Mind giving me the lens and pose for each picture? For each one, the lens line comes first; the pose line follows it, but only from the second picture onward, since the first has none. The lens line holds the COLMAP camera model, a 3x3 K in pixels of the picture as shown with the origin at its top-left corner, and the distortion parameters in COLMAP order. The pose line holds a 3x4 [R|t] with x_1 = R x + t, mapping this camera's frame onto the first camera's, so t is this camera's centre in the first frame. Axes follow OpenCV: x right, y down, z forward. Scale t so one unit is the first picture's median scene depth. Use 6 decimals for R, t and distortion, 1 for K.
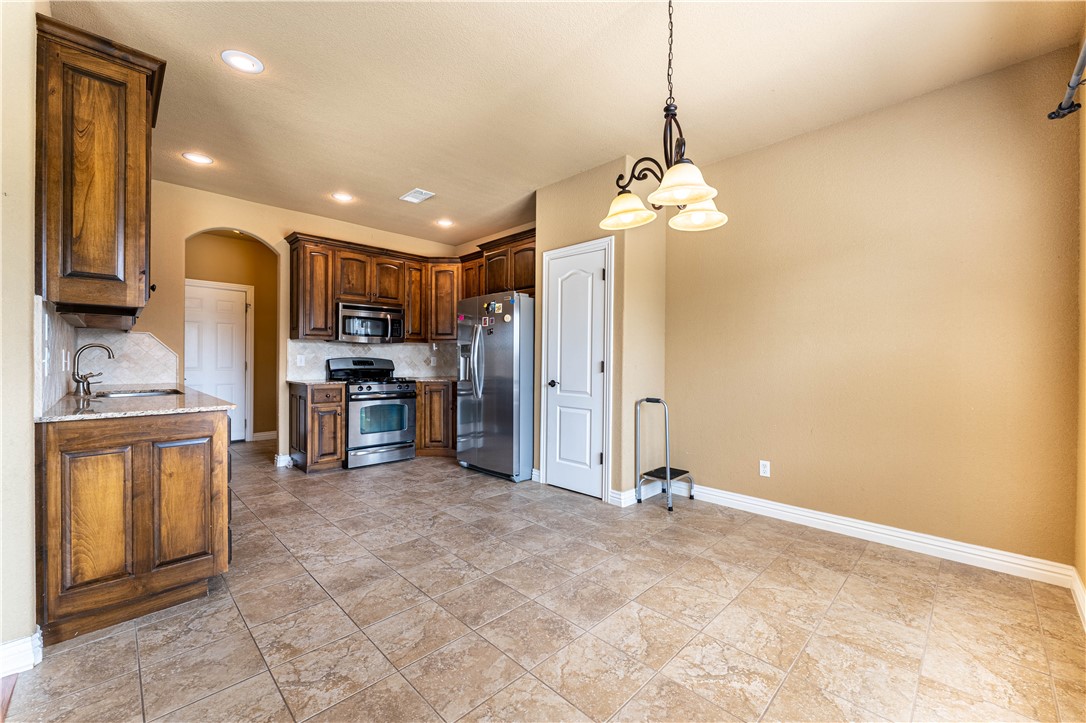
lens RADIAL K [[435.5, 0, 542.0], [0, 435.5, 361.6], [0, 0, 1]] dist [0.001359, -0.000486]
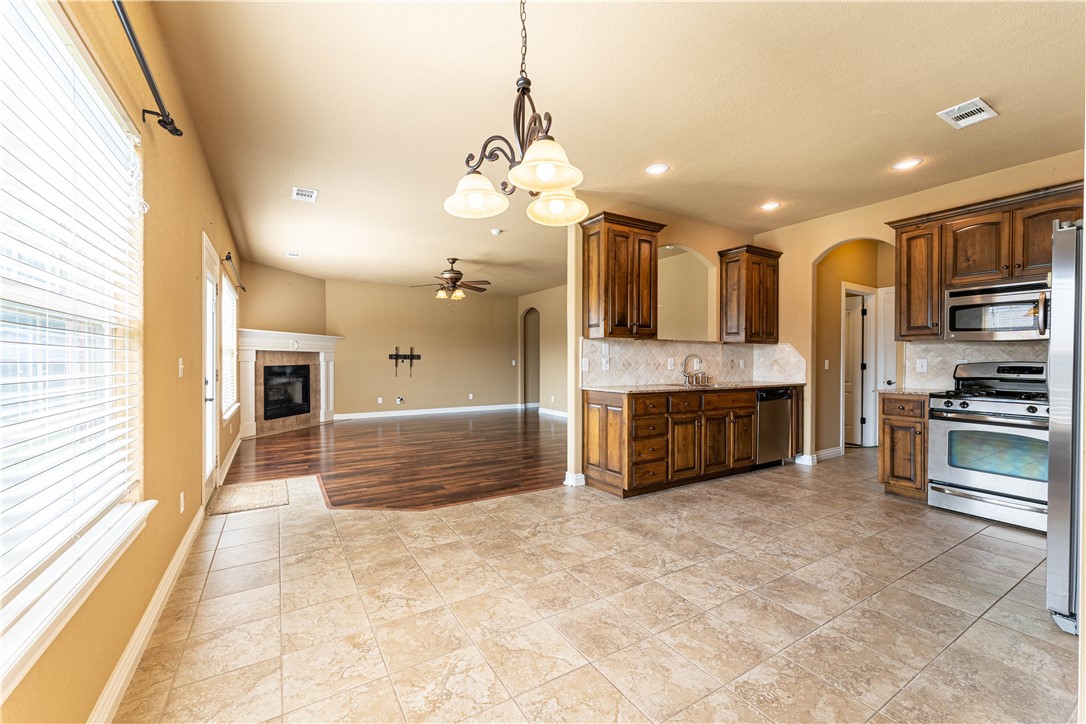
lens RADIAL K [[435.5, 0, 541.8], [0, 435.5, 362.0], [0, 0, 1]] dist [0.001359, -0.000486]
pose [[-0.233396, -0.002598, -0.972378, 0.477904], [-0.007763, 0.999970, -0.000808, -0.003229], [0.972351, 0.007360, -0.233409, 0.517750]]
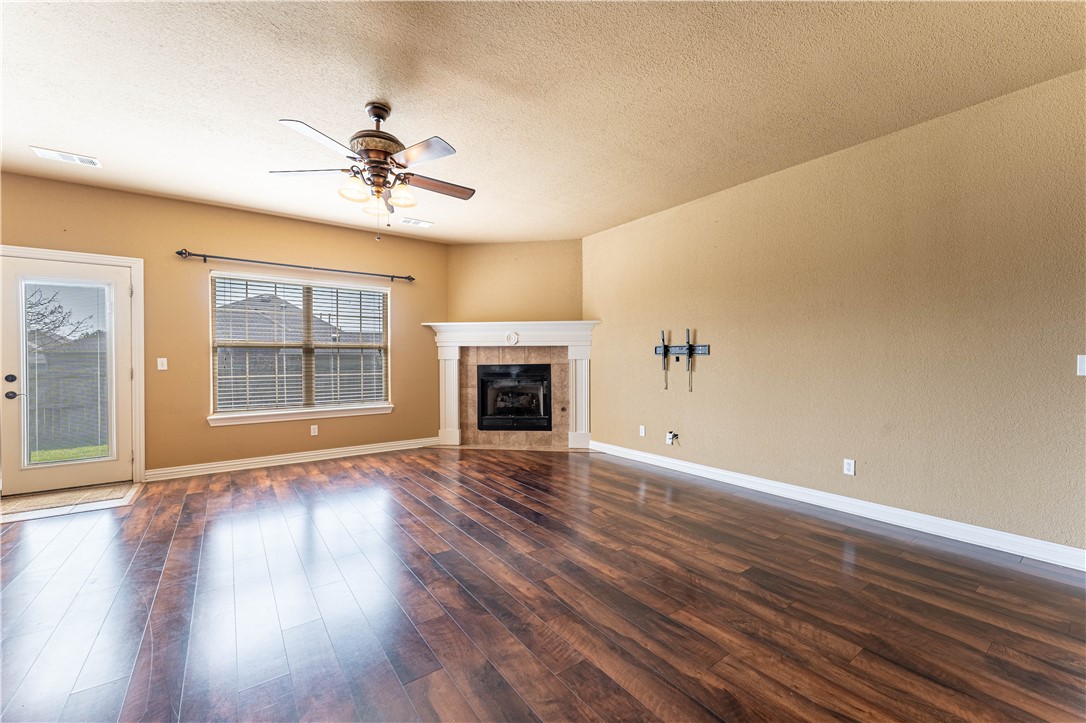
lens RADIAL K [[435.5, 0, 543.6], [0, 435.5, 360.6], [0, 0, 1]] dist [0.001359, -0.000486]
pose [[-0.988478, -0.003754, 0.151320, -1.263996], [-0.002141, 0.999939, 0.010819, -0.010074], [-0.151352, 0.010371, -0.988426, 0.438816]]
